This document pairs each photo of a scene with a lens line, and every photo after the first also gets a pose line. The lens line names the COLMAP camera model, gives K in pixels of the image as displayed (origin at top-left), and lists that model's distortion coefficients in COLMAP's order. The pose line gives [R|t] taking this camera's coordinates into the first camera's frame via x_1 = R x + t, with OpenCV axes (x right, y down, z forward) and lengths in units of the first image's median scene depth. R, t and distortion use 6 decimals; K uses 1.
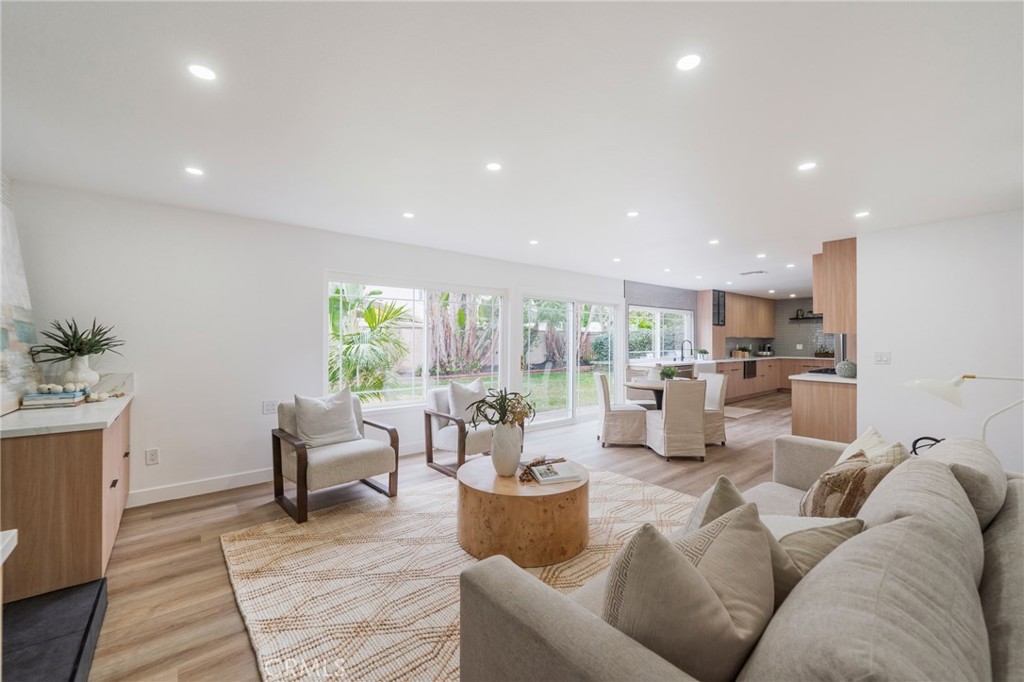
lens RADIAL K [[409.8, 0, 511.2], [0, 409.8, 344.0], [0, 0, 1]] dist [0.001725, -0.000967]
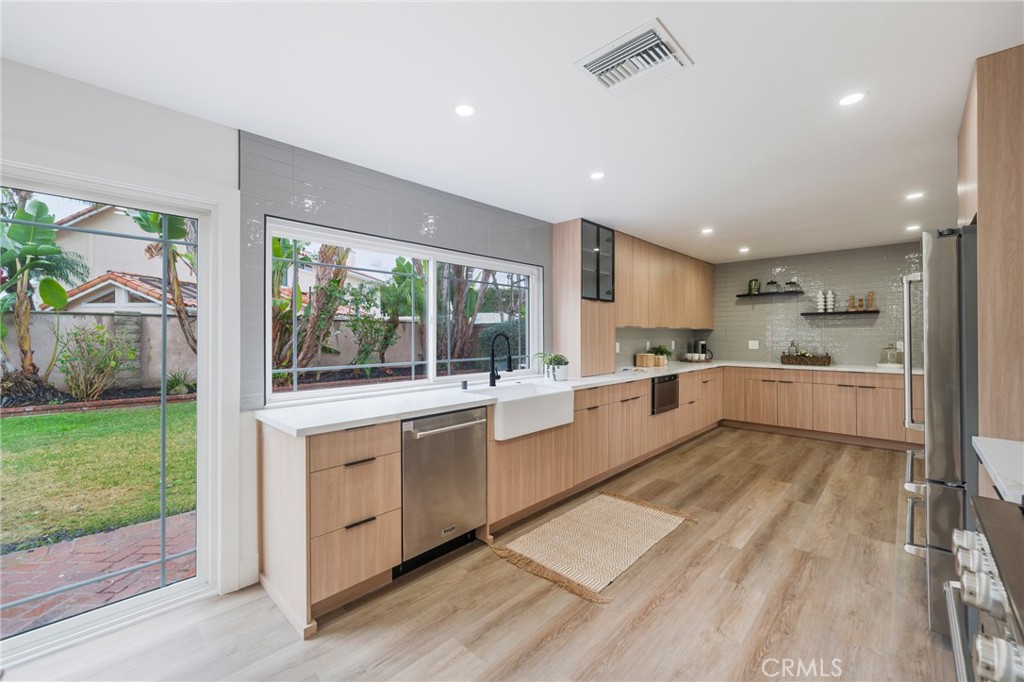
lens RADIAL K [[409.8, 0, 513.1], [0, 409.8, 336.0], [0, 0, 1]] dist [0.001725, -0.000967]
pose [[0.992926, -0.001854, 0.118718, 0.320130], [0.002725, 0.999971, -0.007171, -0.002822], [-0.118701, 0.007444, 0.992902, 0.499414]]
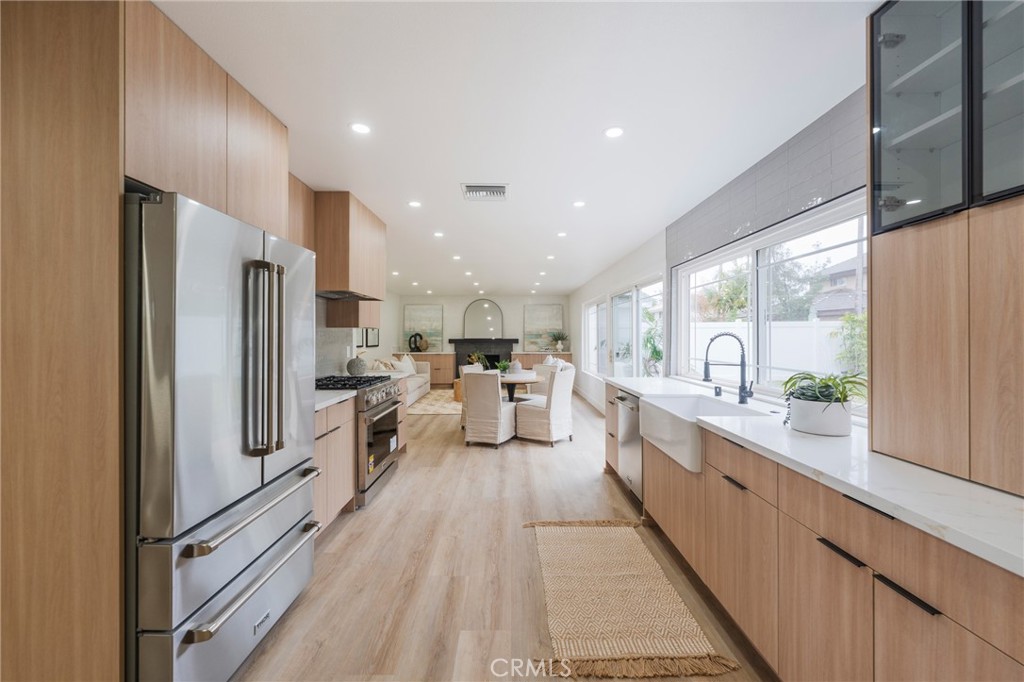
lens RADIAL K [[409.8, 0, 509.7], [0, 409.8, 336.5], [0, 0, 1]] dist [0.001725, -0.000967]
pose [[-0.632174, -0.000249, -0.774826, 0.676705], [-0.006077, 0.999971, 0.004637, -0.006233], [0.774802, 0.007641, -0.632158, 0.939860]]
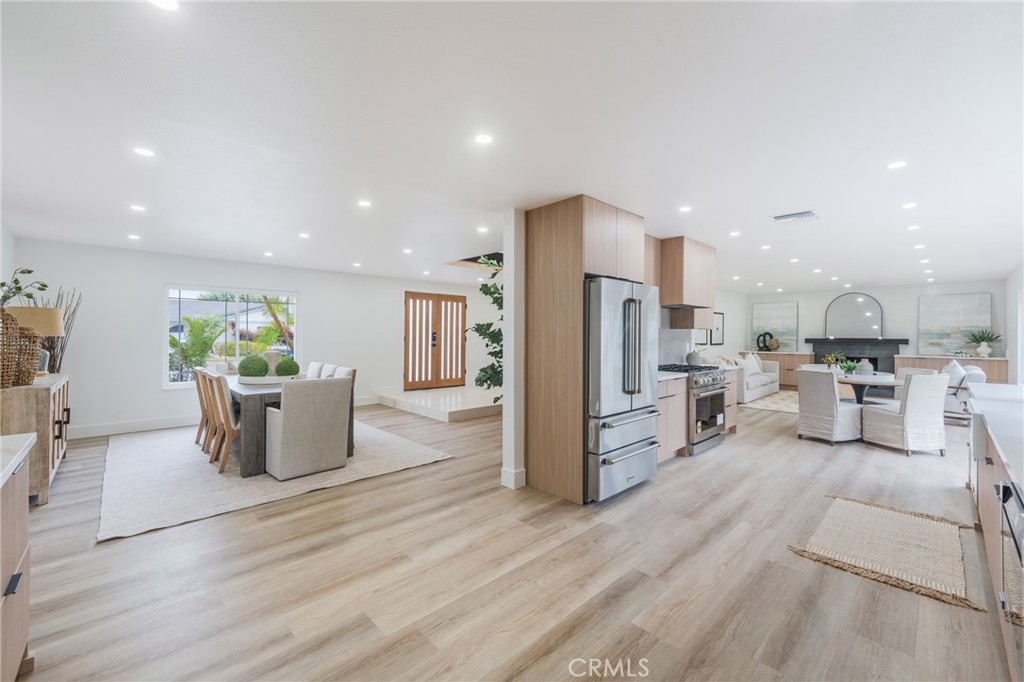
lens RADIAL K [[409.8, 0, 516.8], [0, 409.8, 335.7], [0, 0, 1]] dist [0.001725, -0.000967]
pose [[-0.996571, -0.002944, -0.082686, 0.743869], [-0.003815, 0.999939, 0.010377, -0.008193], [0.082650, 0.010657, -0.996522, 1.112391]]
